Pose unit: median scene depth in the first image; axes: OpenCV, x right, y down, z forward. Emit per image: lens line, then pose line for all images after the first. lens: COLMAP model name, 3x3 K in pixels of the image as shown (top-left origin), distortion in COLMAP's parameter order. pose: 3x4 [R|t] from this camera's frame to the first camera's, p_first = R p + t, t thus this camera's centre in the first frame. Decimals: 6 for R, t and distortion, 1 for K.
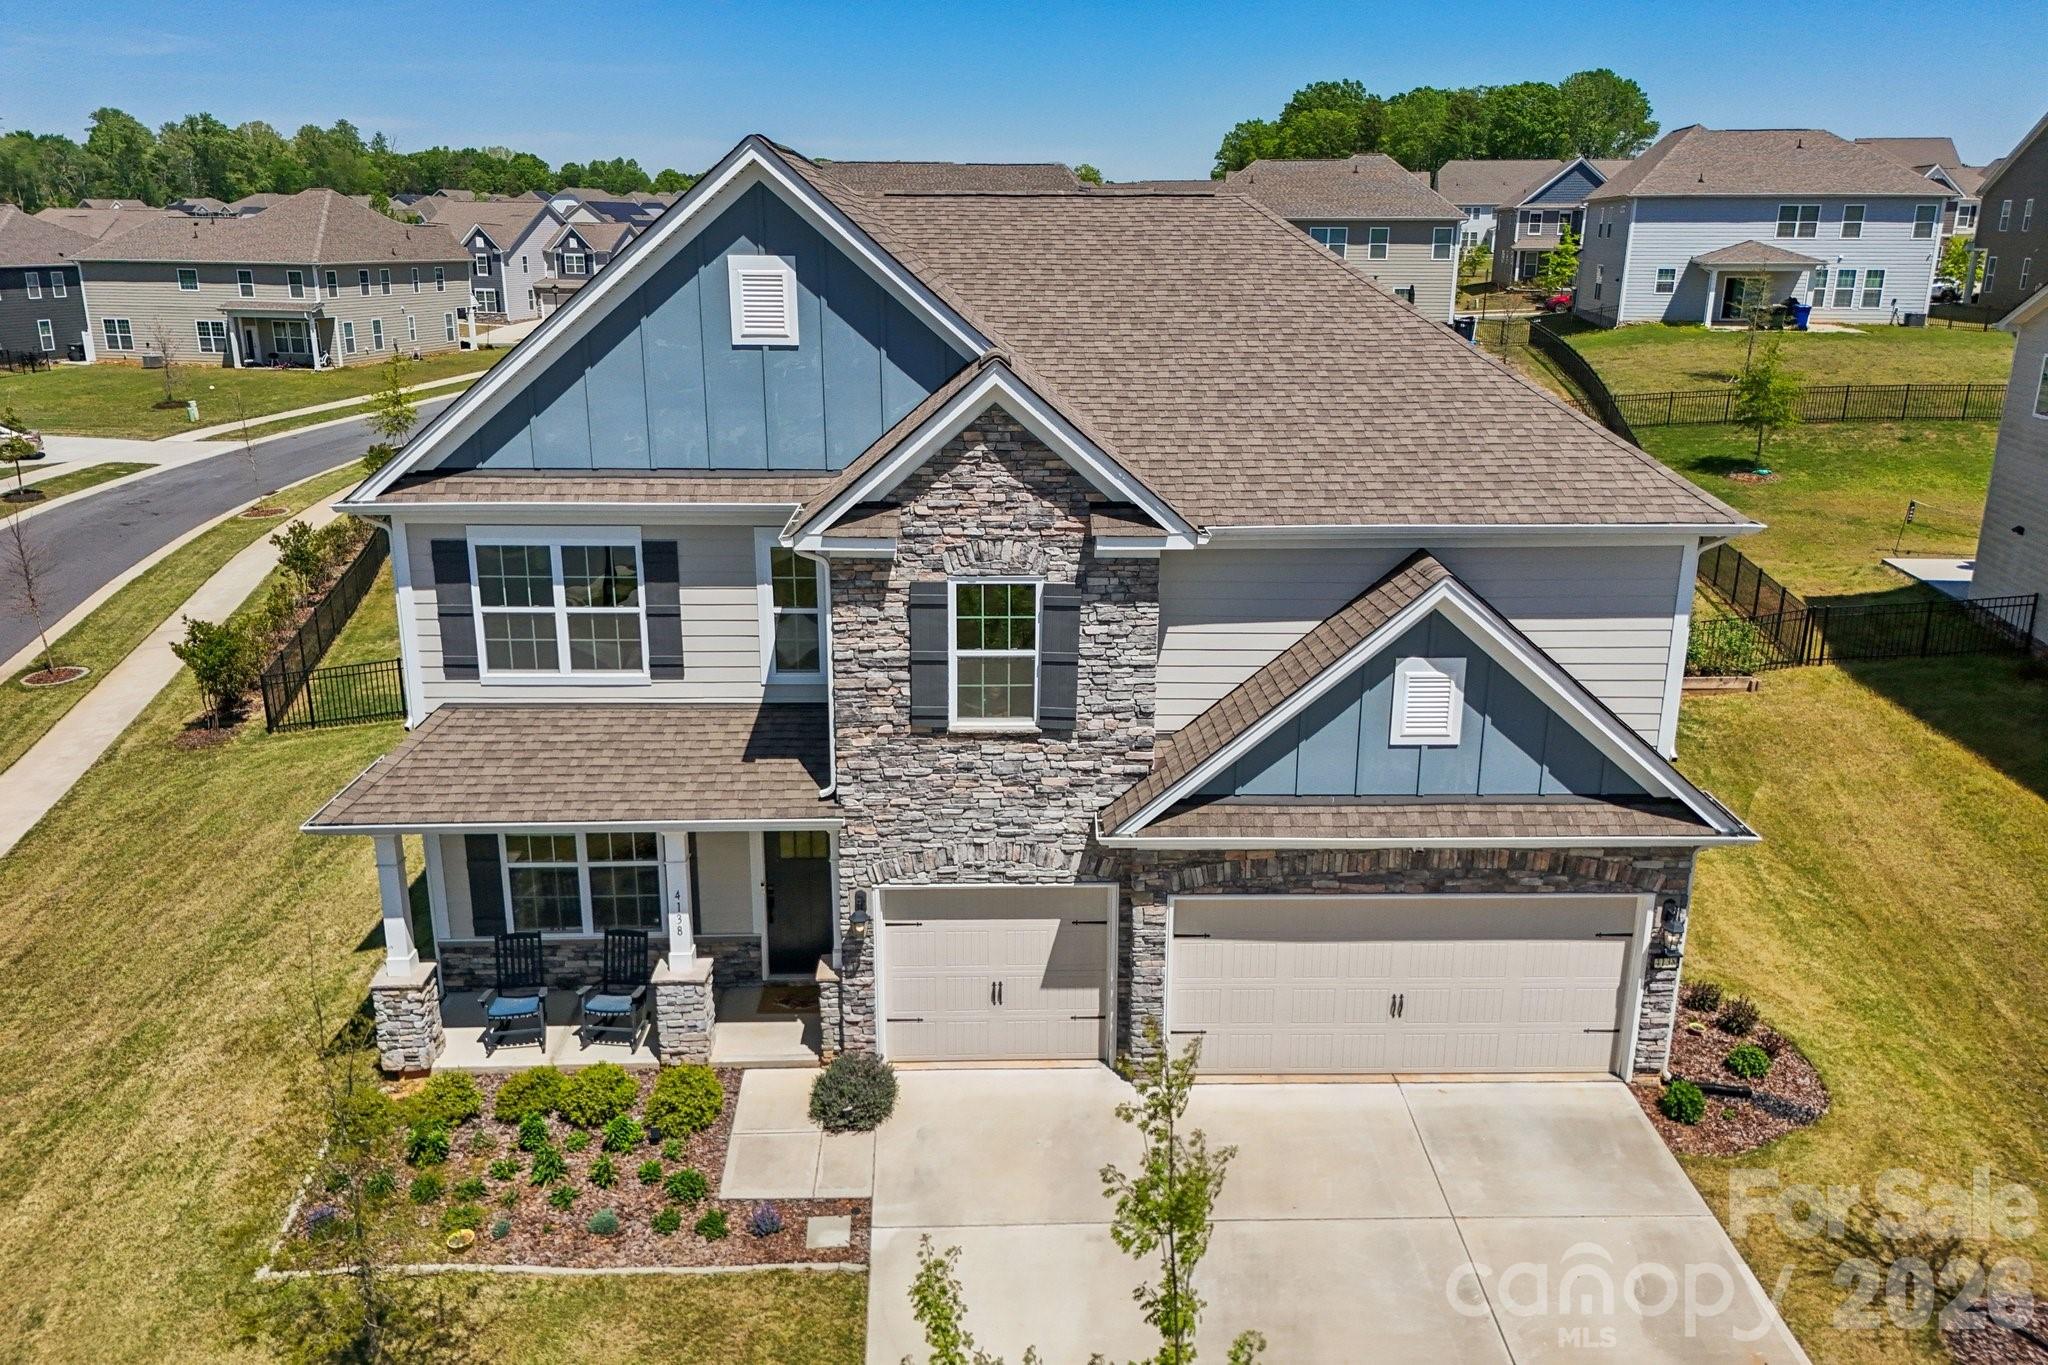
lens RADIAL K [[1501.2, 0, 1024.0], [0, 1501.2, 682.5], [0, 0, 1]] dist [0.064504, -0.064453]
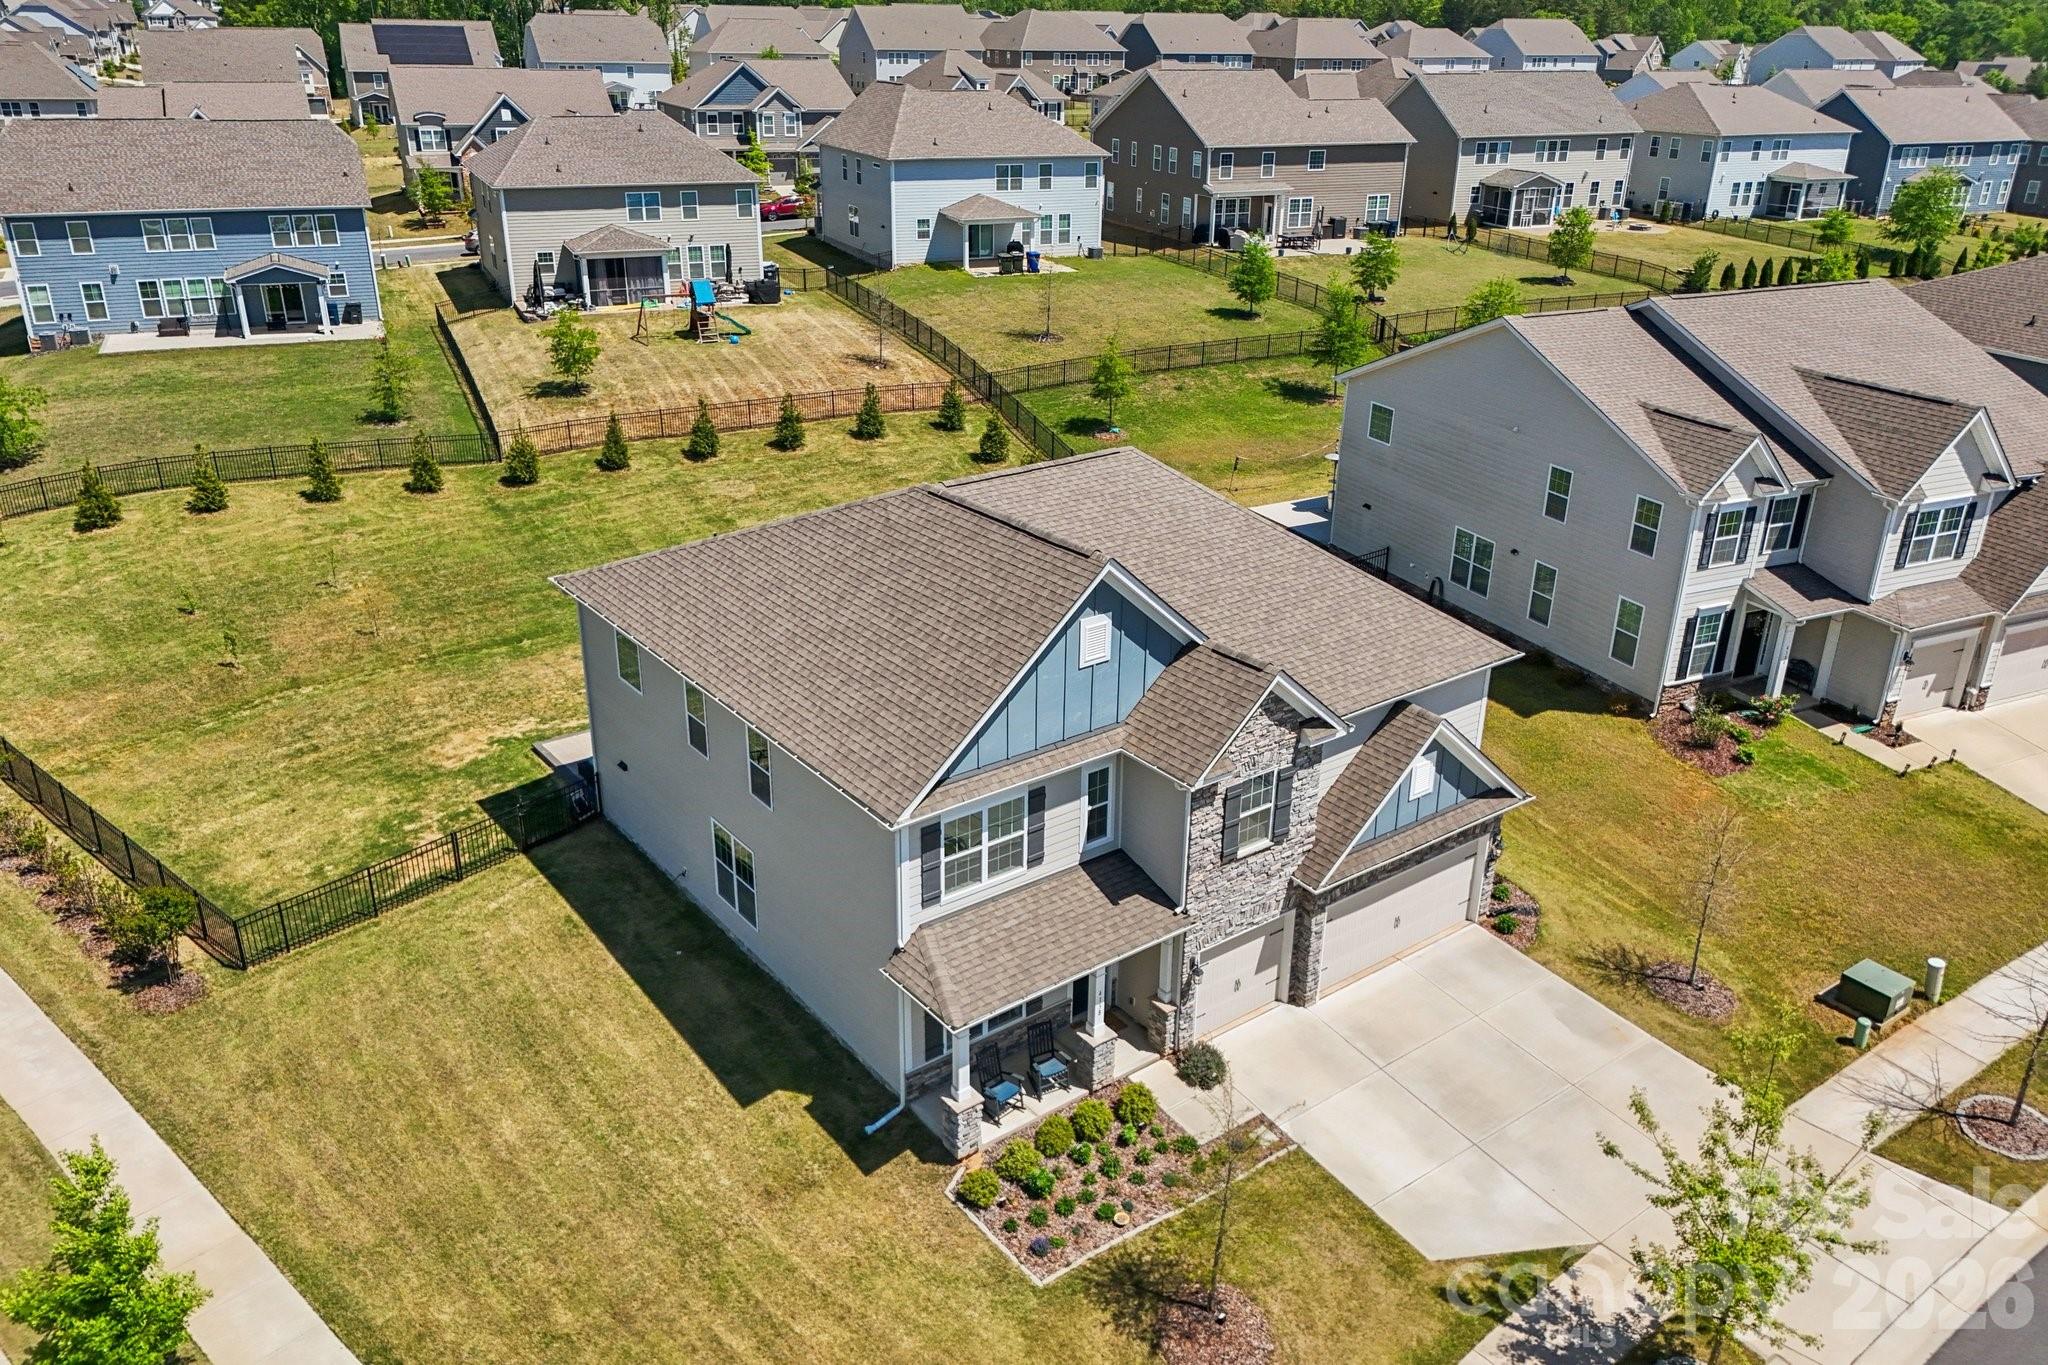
lens RADIAL K [[1501.2, 0, 1024.0], [0, 1501.2, 682.5], [0, 0, 1]] dist [0.064504, -0.064453]
pose [[0.817806, -0.225396, 0.529520, -1.104515], [0.158262, 0.972718, 0.169623, -0.491120], [-0.553306, -0.054915, 0.831166, -0.325475]]
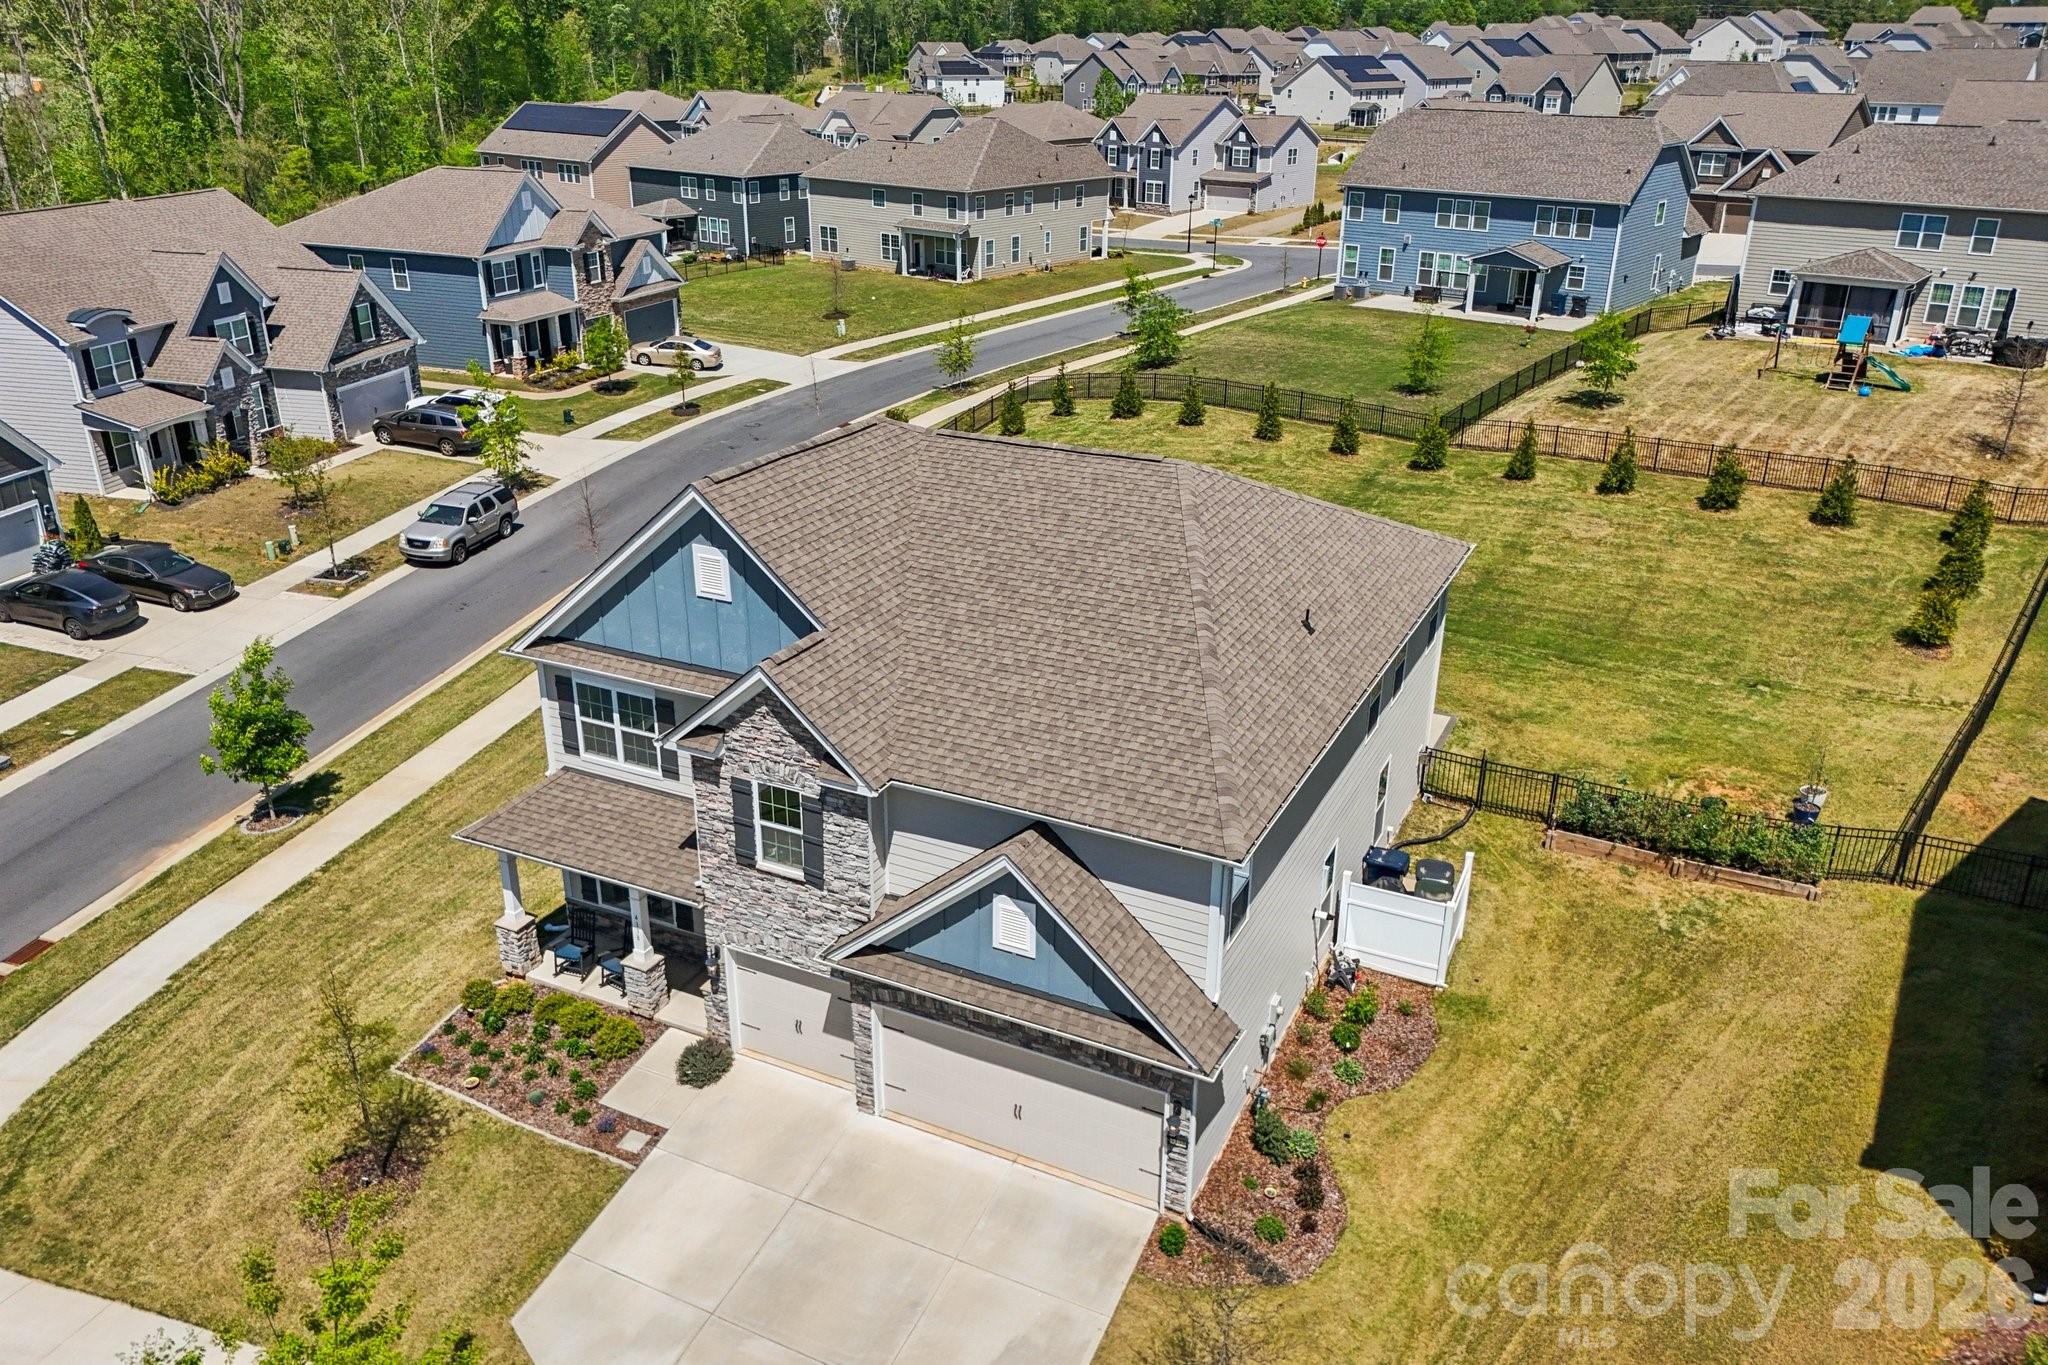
lens RADIAL K [[1506.3, 0, 1027.3], [0, 1506.3, 674.4], [0, 0, 1]] dist [0.055187, -0.077745]
pose [[0.885221, 0.180990, -0.428517, 0.807782], [-0.135917, 0.981639, 0.133833, -0.398878], [0.444872, -0.060229, 0.893567, -0.272764]]
